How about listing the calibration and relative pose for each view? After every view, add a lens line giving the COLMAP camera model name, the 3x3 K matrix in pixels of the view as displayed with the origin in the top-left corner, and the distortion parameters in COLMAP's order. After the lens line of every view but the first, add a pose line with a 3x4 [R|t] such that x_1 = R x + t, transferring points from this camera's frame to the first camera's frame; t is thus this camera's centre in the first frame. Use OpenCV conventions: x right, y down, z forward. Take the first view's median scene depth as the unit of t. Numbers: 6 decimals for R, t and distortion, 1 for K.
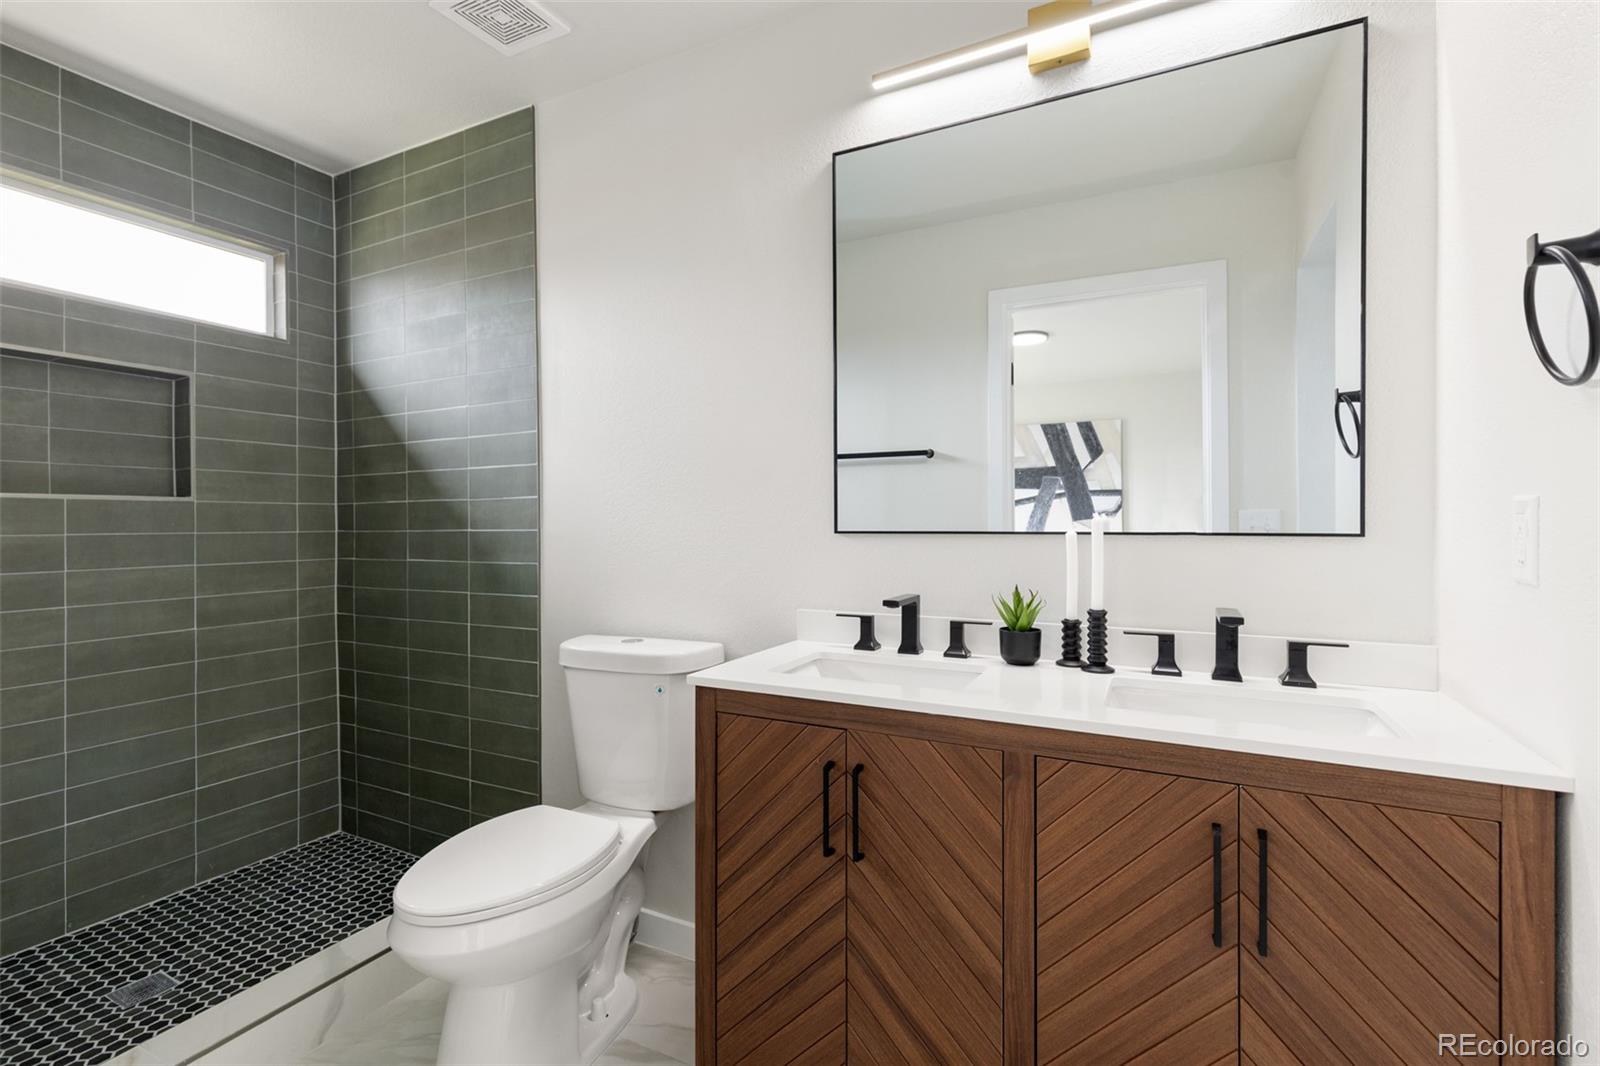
lens RADIAL K [[736.6, 0, 791.3], [0, 736.6, 520.2], [0, 0, 1]] dist [0.004274, -0.000167]
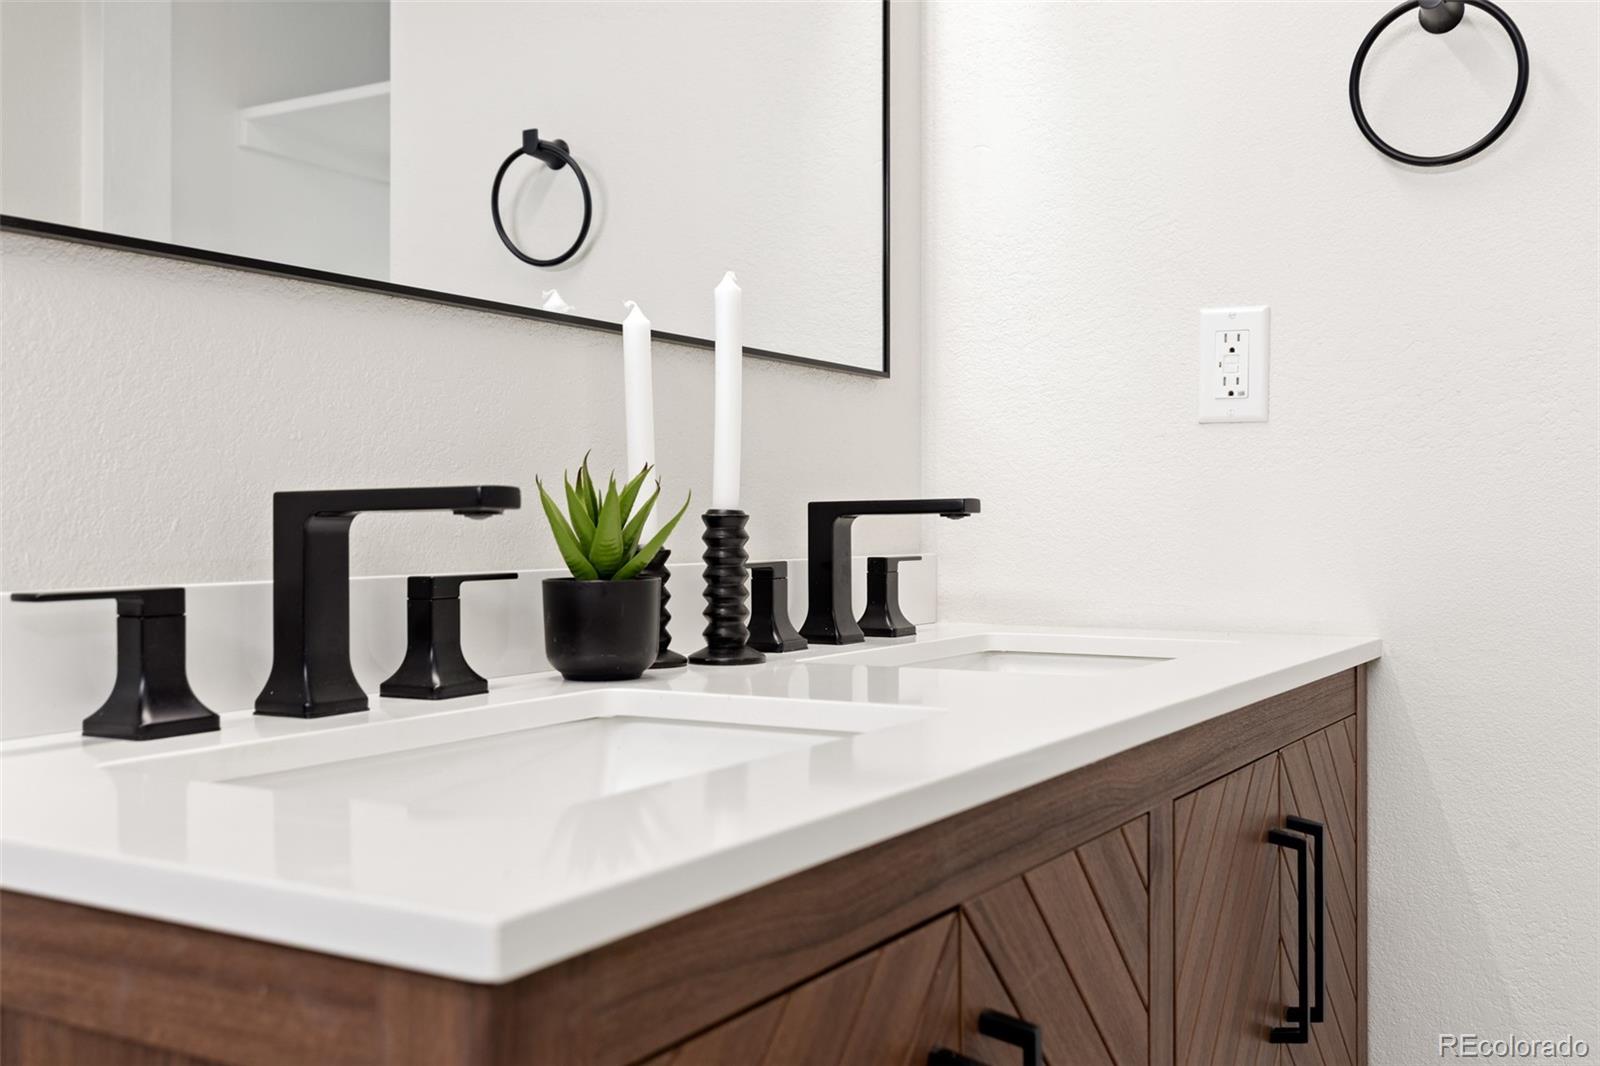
lens RADIAL K [[1556.3, 0, 802.2], [0, 1556.3, 502.4], [0, 0, 1]] dist [0.008410, -0.006463]
pose [[0.072720, 0.014101, 0.997253, -0.454880], [-0.002312, 0.999900, -0.013969, 0.134662], [-0.997350, -0.001290, 0.072745, 0.935914]]
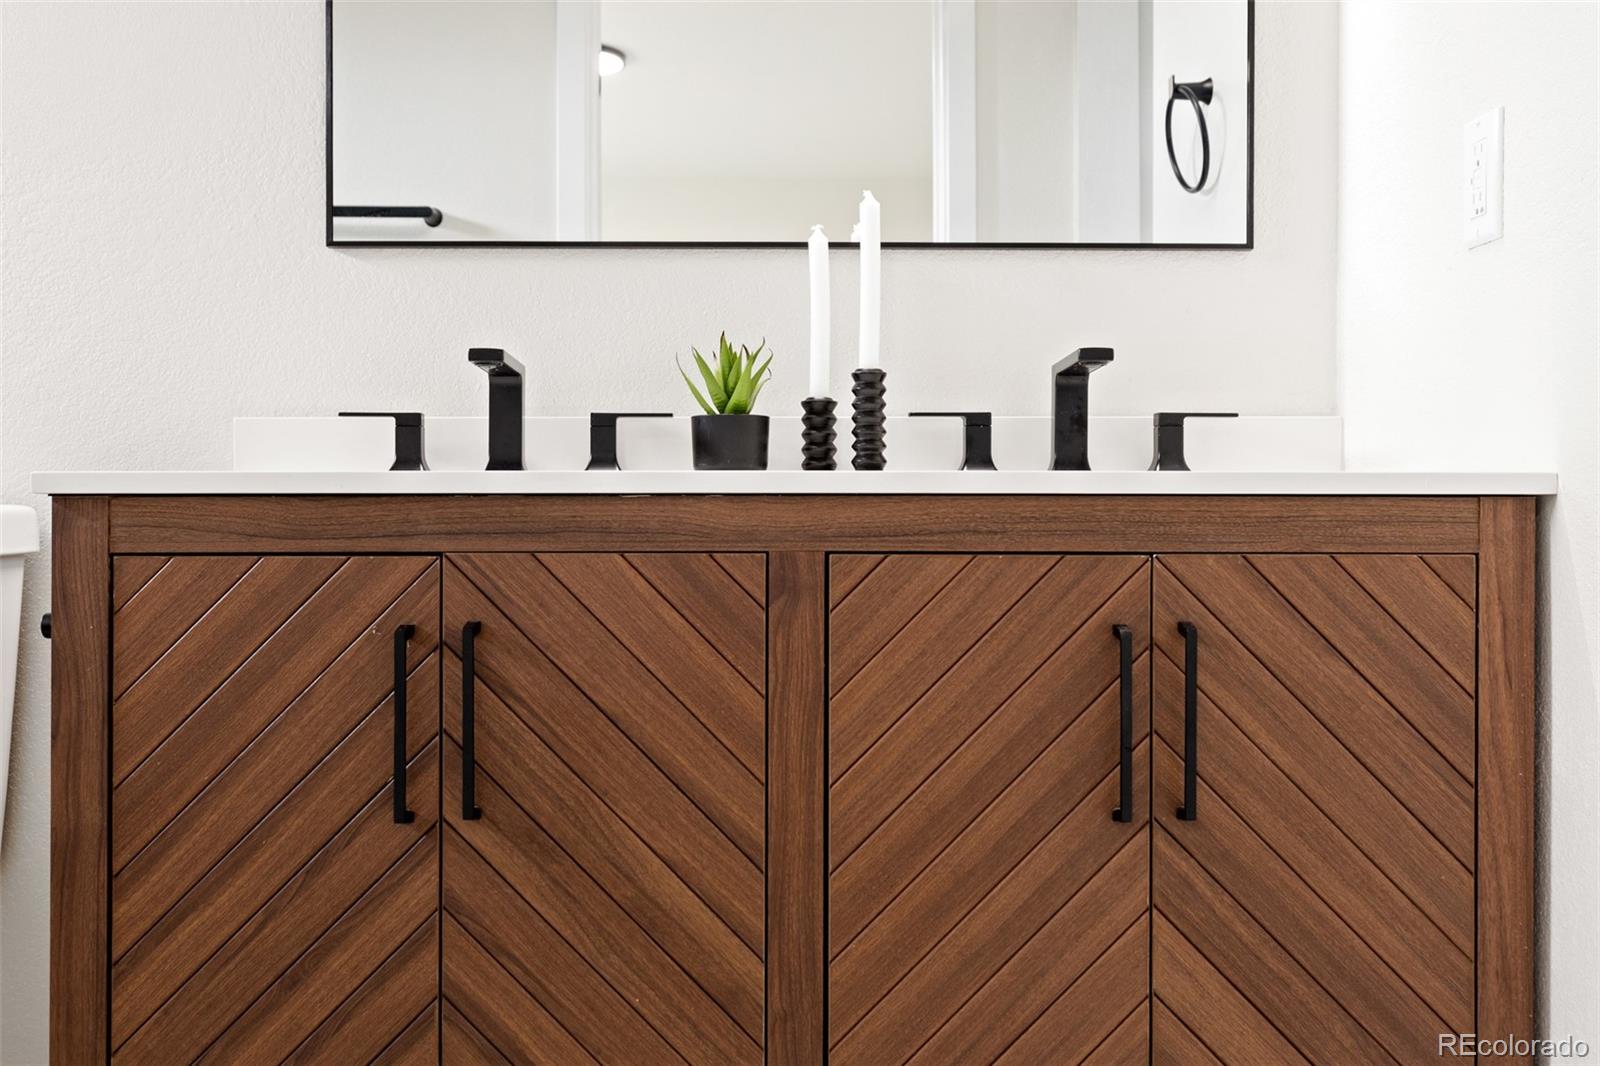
lens RADIAL K [[1556.3, 0, 802.2], [0, 1556.3, 502.4], [0, 0, 1]] dist [0.008410, -0.006463]
pose [[0.882659, 0.004853, 0.469988, -0.175316], [-0.002911, 0.999984, -0.004860, 0.235518], [-0.470004, 0.002921, 0.882659, 0.011108]]
